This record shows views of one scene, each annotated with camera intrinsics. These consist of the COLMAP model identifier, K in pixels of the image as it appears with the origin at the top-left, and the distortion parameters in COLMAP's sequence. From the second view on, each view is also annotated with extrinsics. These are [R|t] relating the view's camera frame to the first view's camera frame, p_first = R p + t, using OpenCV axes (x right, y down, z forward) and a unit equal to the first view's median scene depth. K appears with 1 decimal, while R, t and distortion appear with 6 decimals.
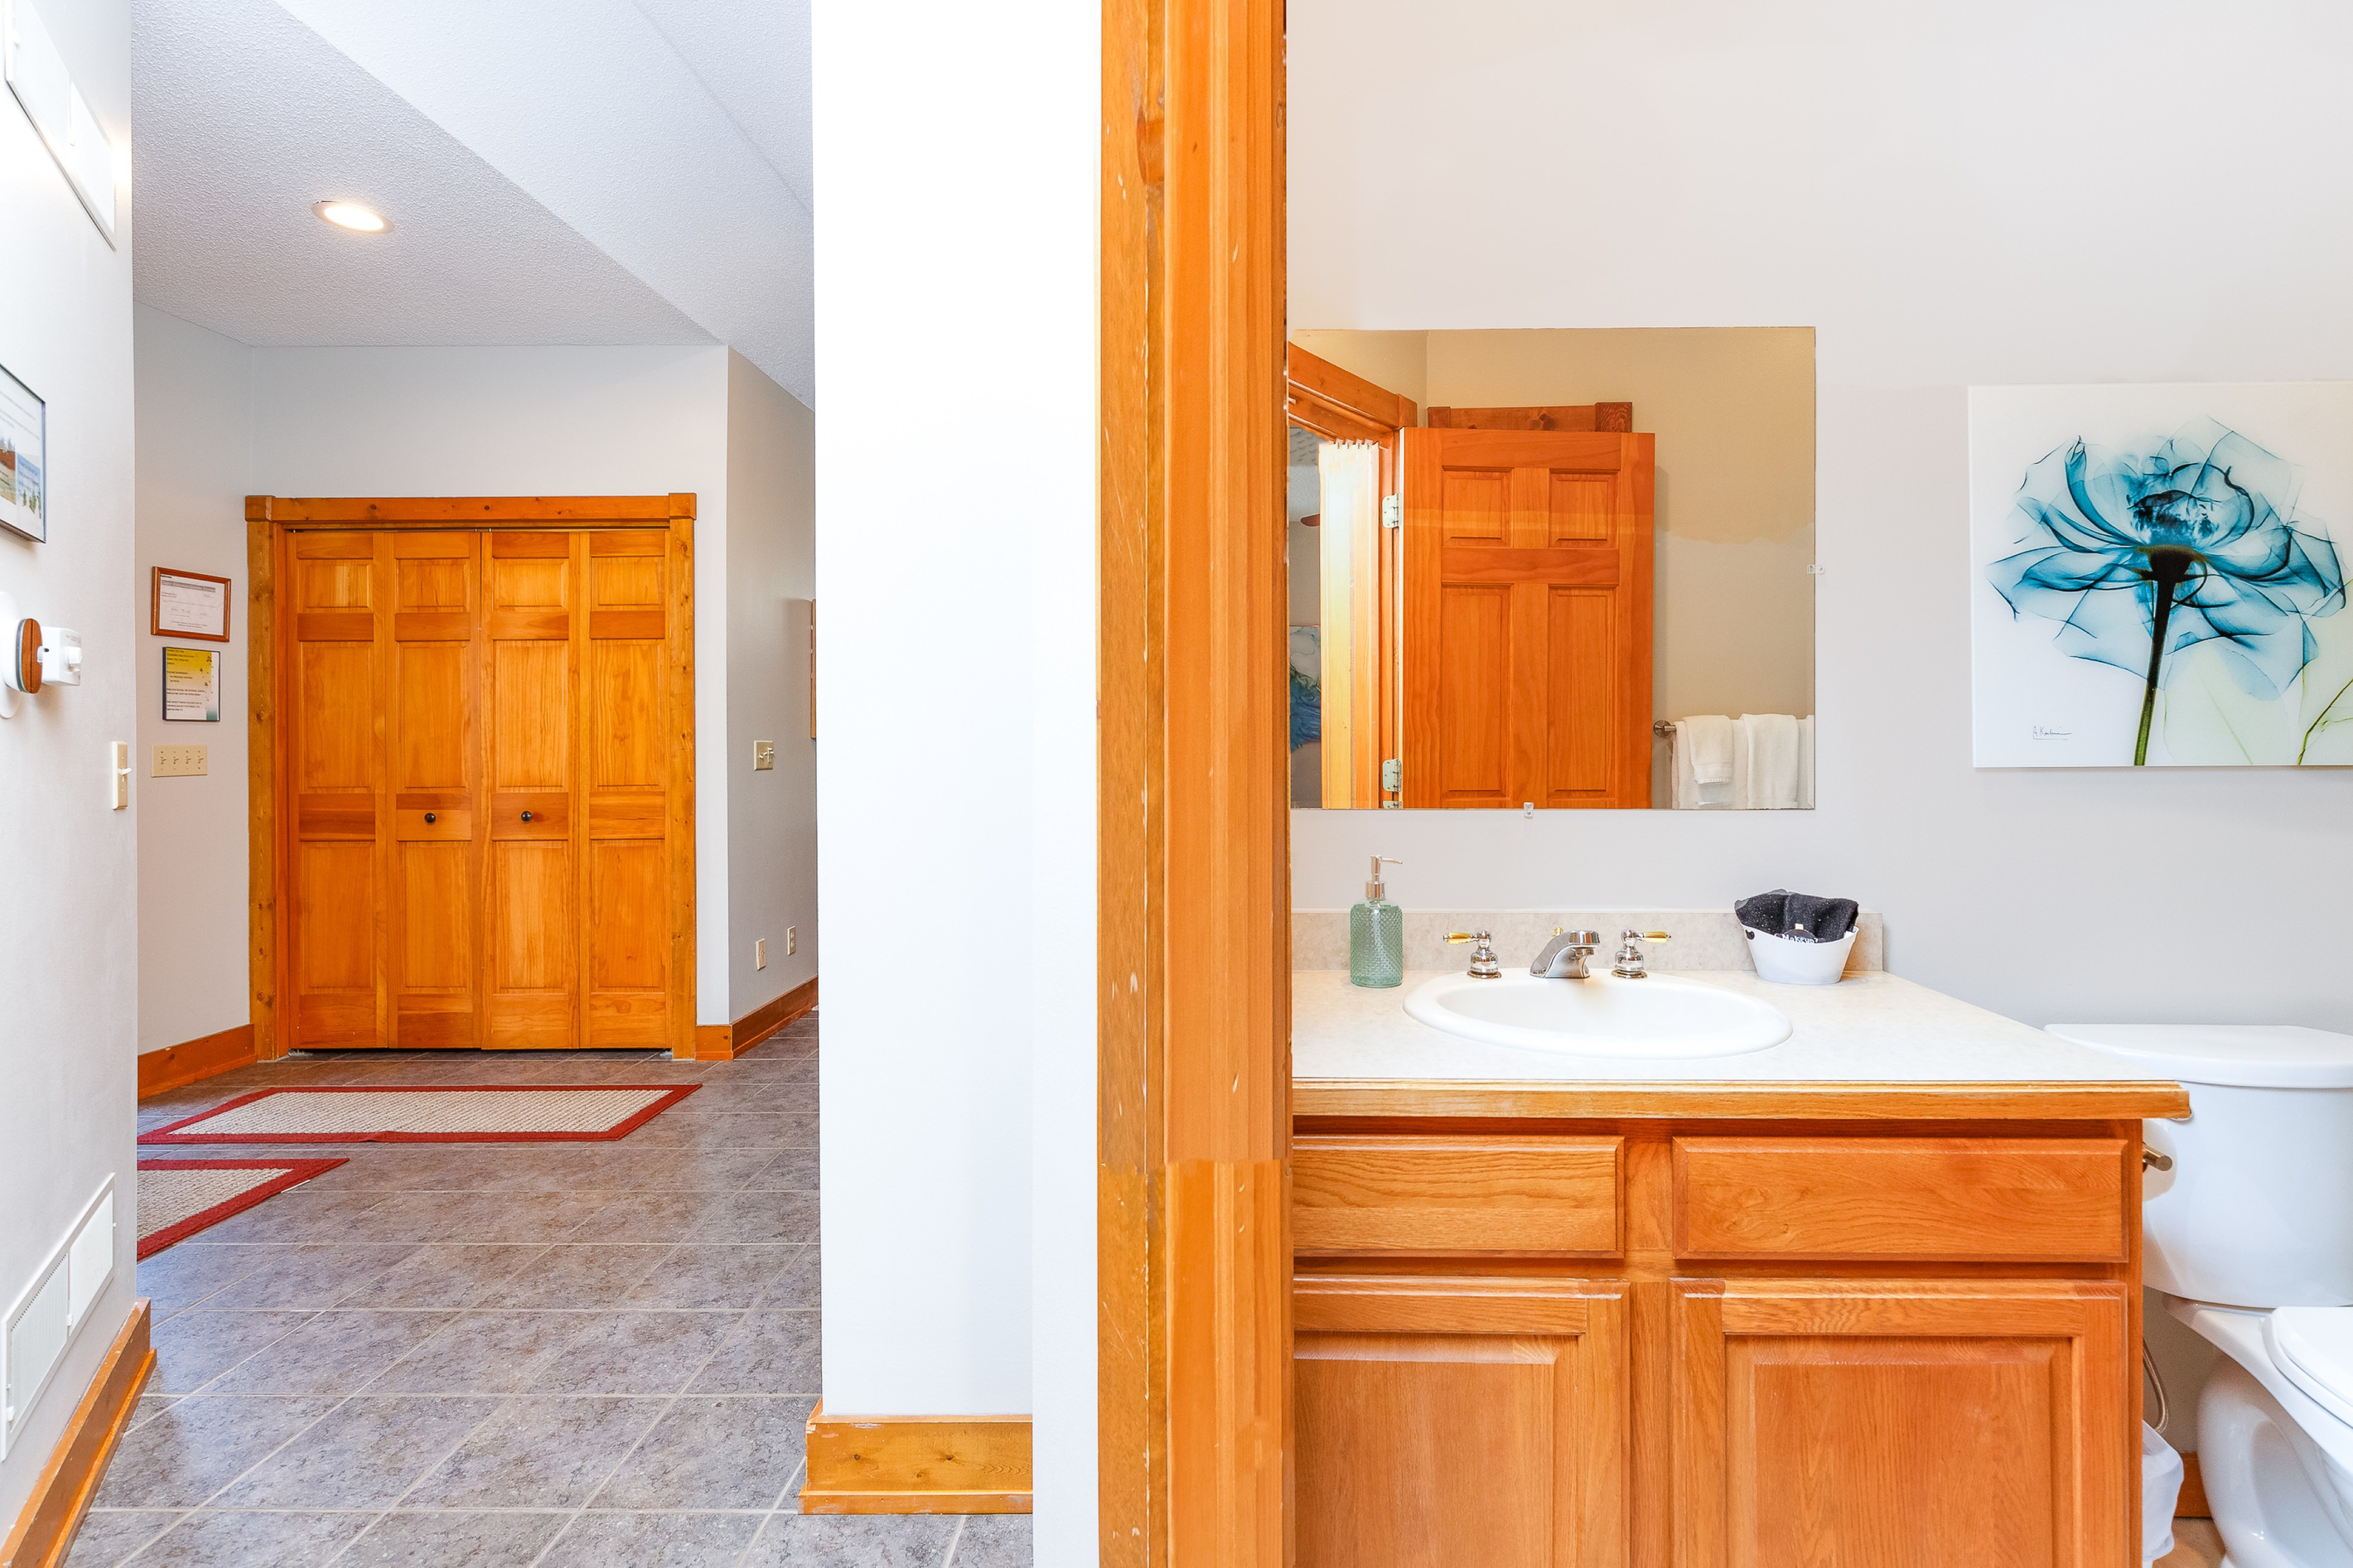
lens RADIAL K [[1080.1, 0, 1202.8], [0, 1080.1, 735.3], [0, 0, 1]] dist [0.001272, -0.000222]
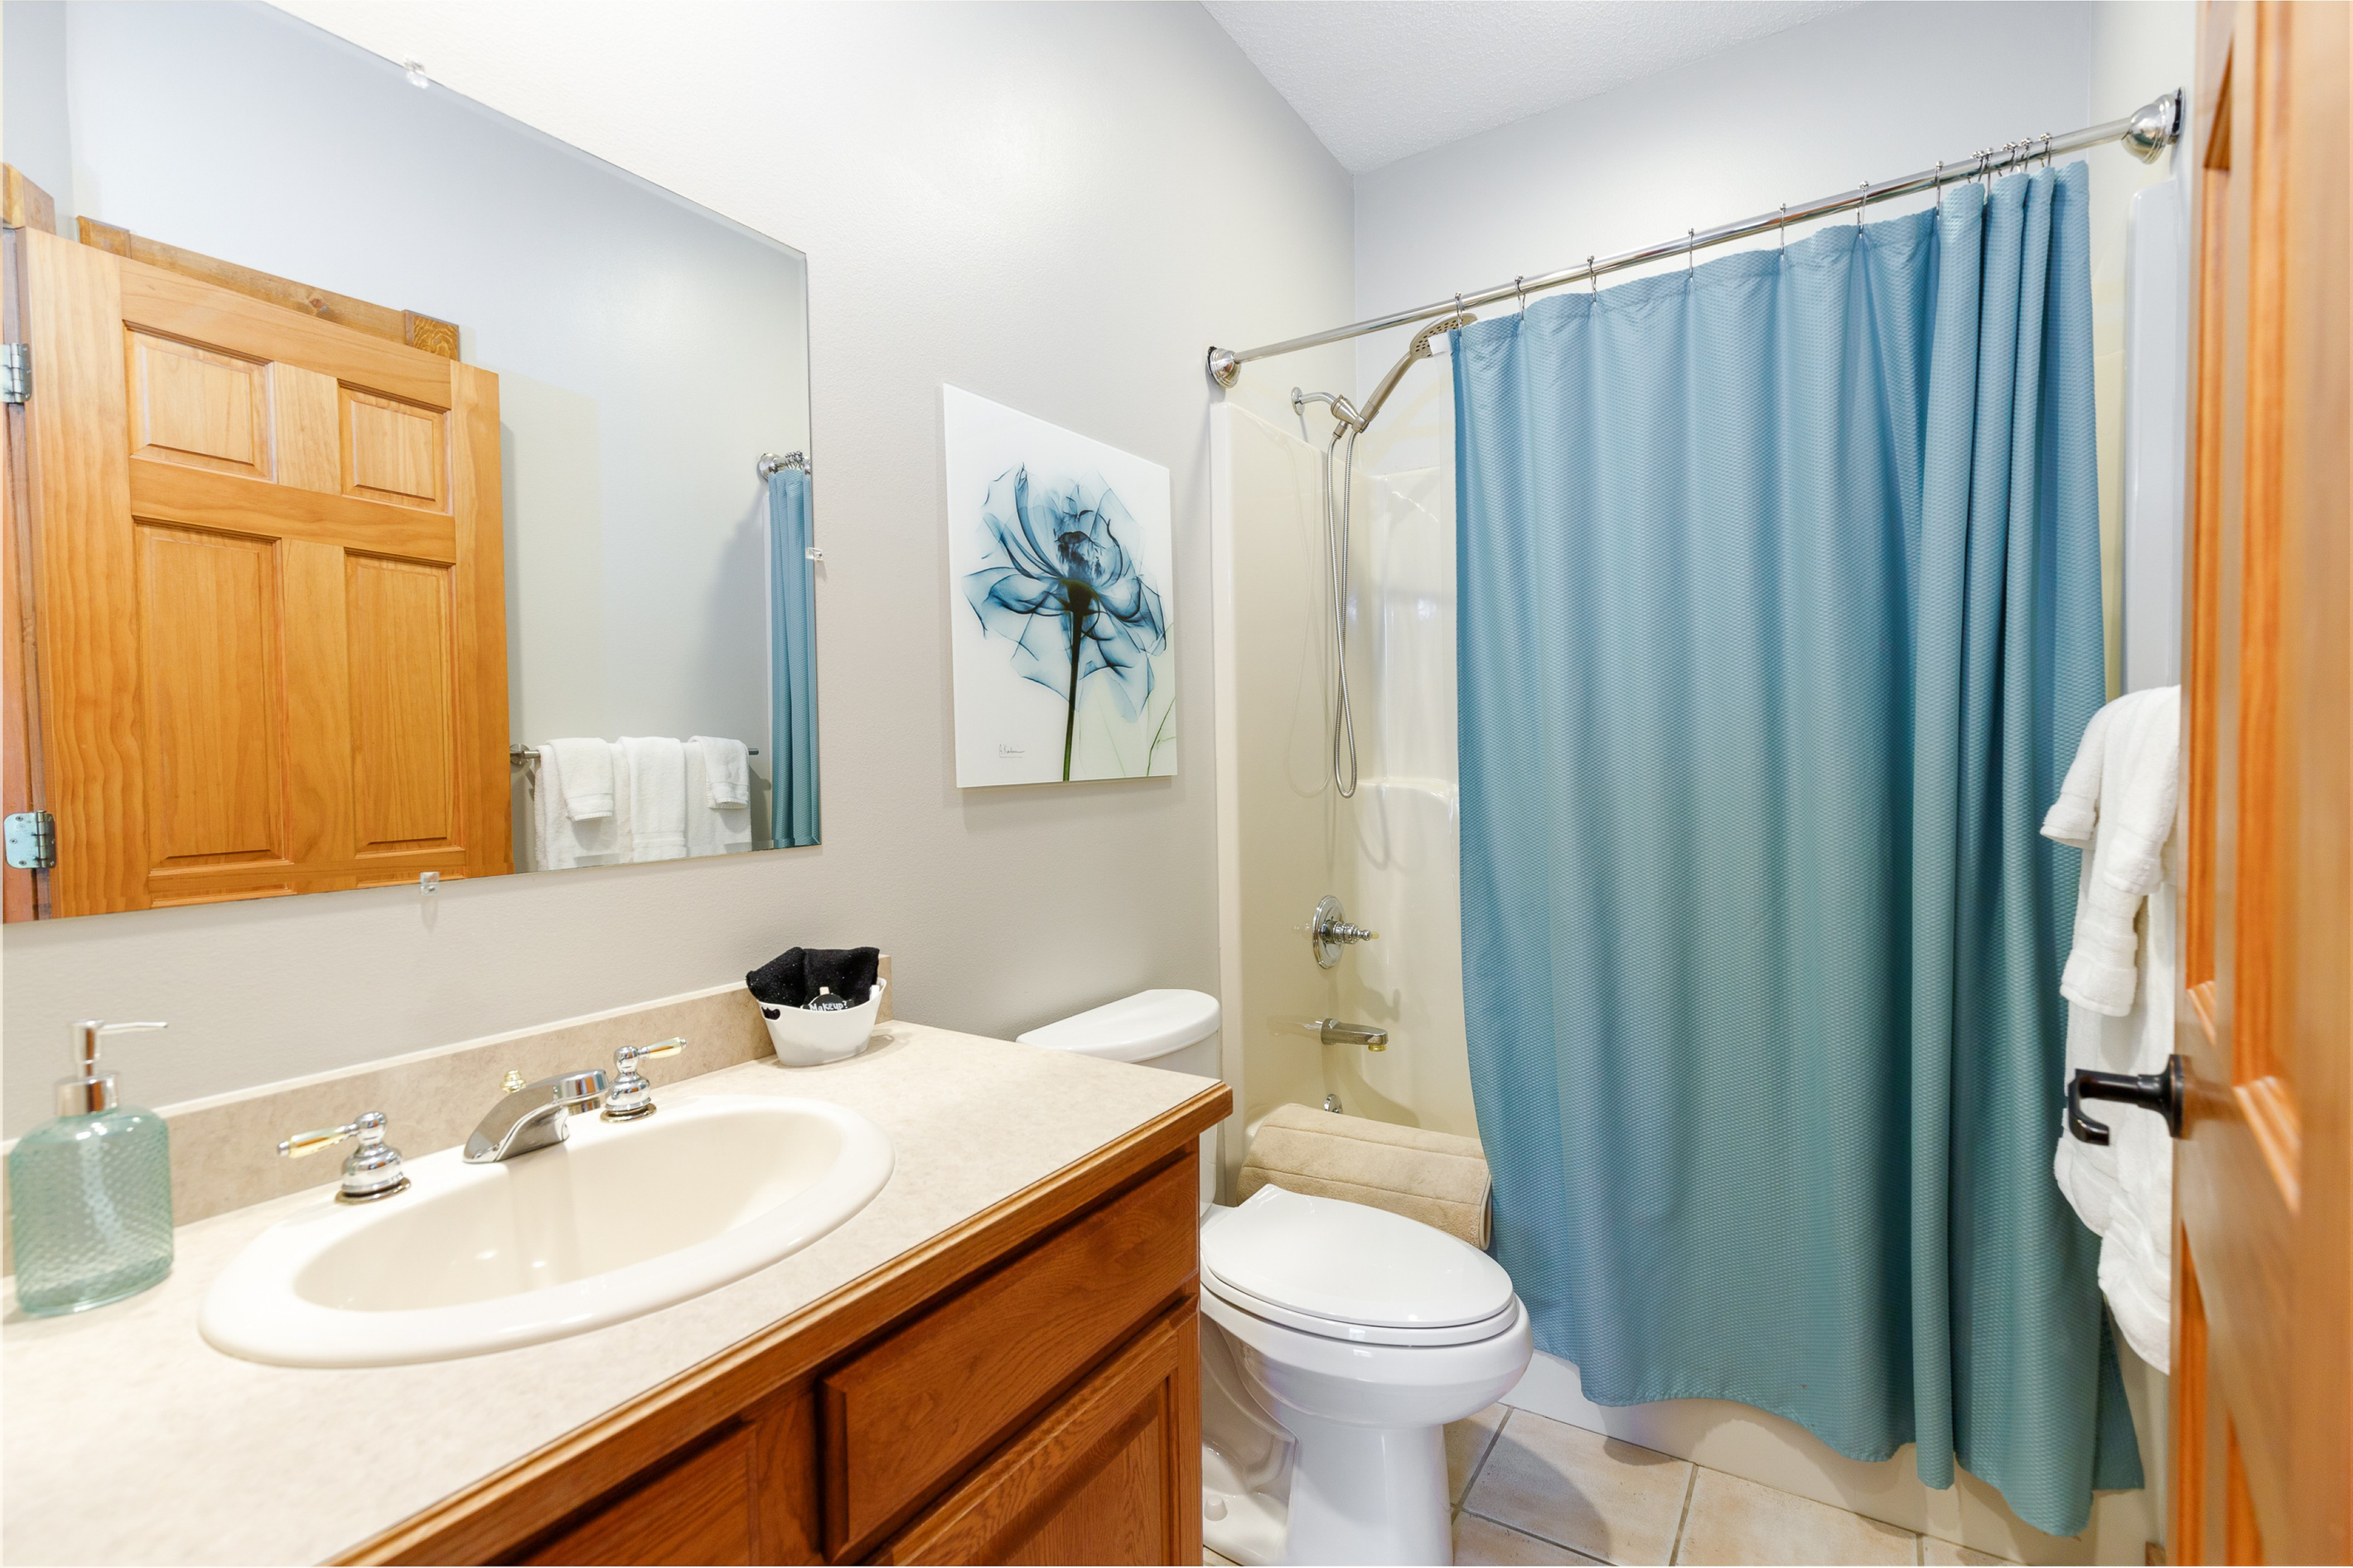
lens RADIAL K [[1062.2, 0, 1187.2], [0, 1062.2, 790.1], [0, 0, 1]] dist [0.011450, -0.000749]
pose [[0.517832, -0.036395, 0.854708, 0.013581], [0.015847, 0.999331, 0.032952, 0.004063], [-0.855335, -0.003519, 0.518063, 0.340317]]
